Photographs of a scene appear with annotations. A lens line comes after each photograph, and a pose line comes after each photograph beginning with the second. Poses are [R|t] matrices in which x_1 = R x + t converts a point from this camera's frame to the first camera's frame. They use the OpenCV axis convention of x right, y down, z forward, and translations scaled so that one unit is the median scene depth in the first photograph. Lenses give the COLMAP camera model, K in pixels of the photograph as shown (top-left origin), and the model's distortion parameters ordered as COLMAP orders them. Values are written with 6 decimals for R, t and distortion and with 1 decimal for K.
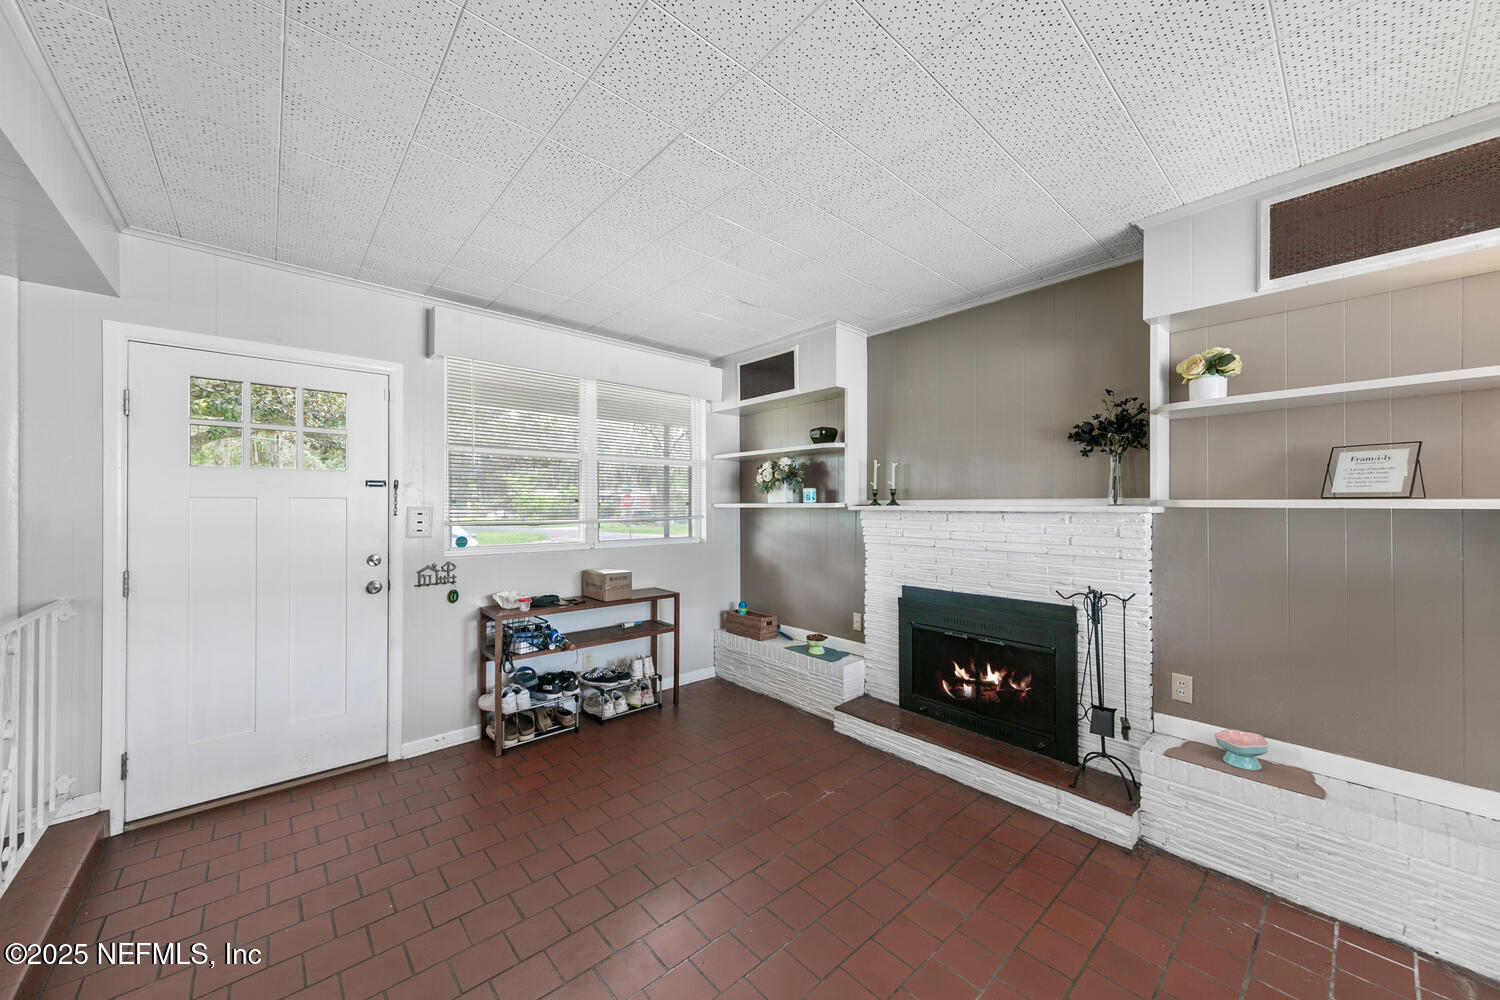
lens RADIAL K [[538.2, 0, 750.7], [0, 538.2, 511.7], [0, 0, 1]] dist [0.001759, -0.000022]
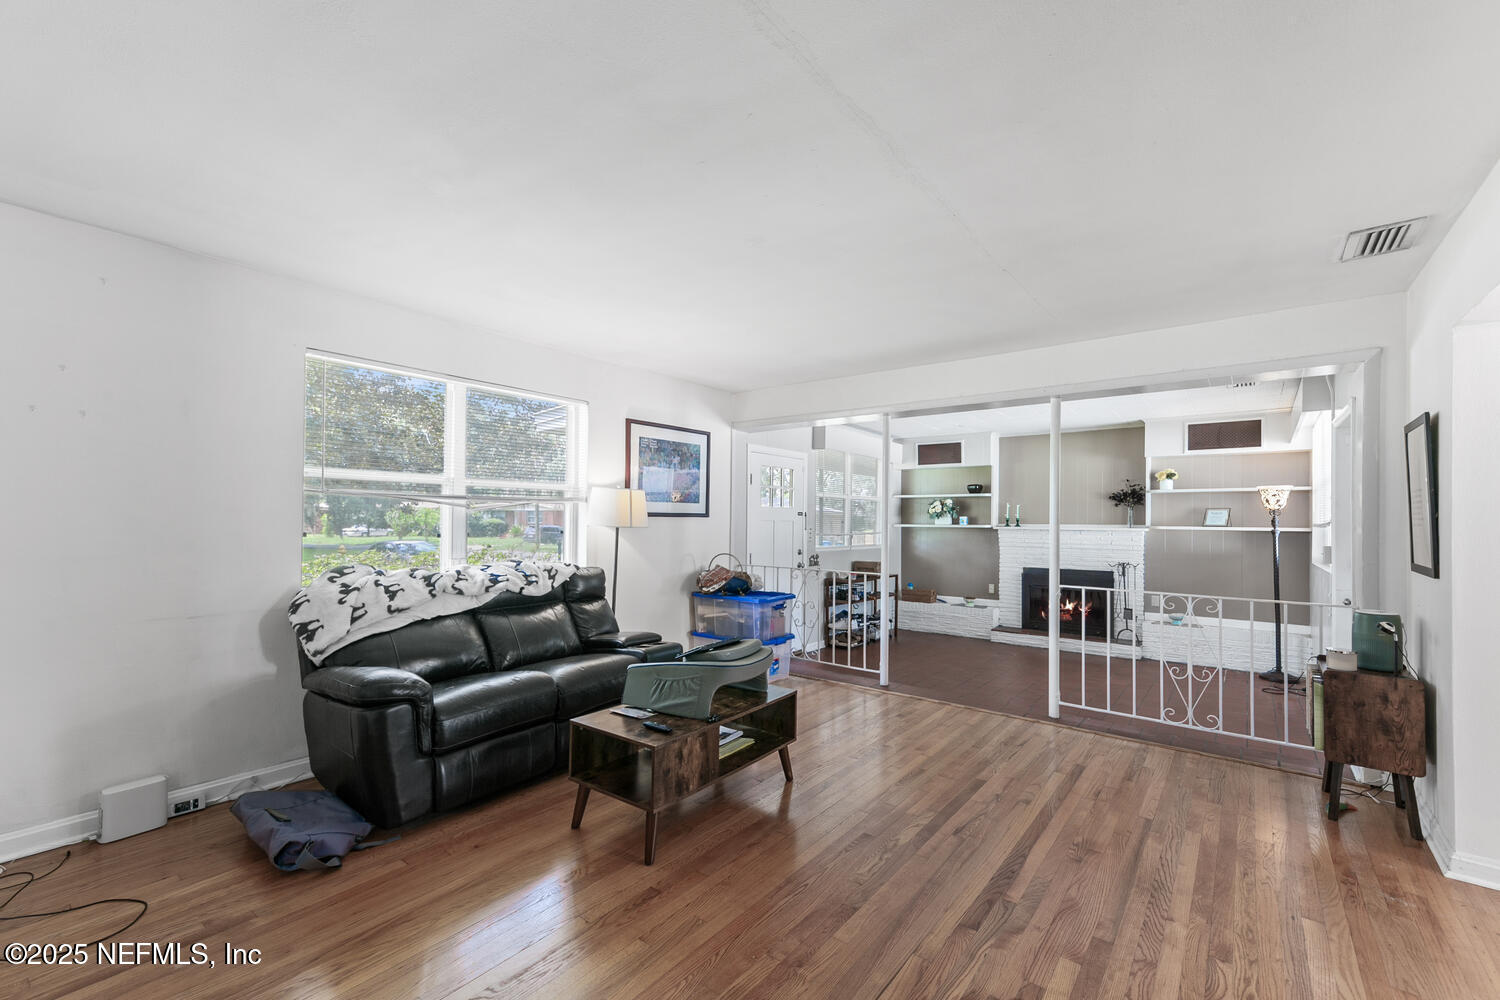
lens RADIAL K [[624.0, 0, 748.4], [0, 624.0, 529.2], [0, 0, 1]] dist [0.000331, 0.000006]
pose [[0.984418, 0.008570, 0.175636, -1.225324], [-0.008282, 0.999963, -0.002374, 0.012075], [-0.175649, 0.000882, 0.984452, -1.187023]]
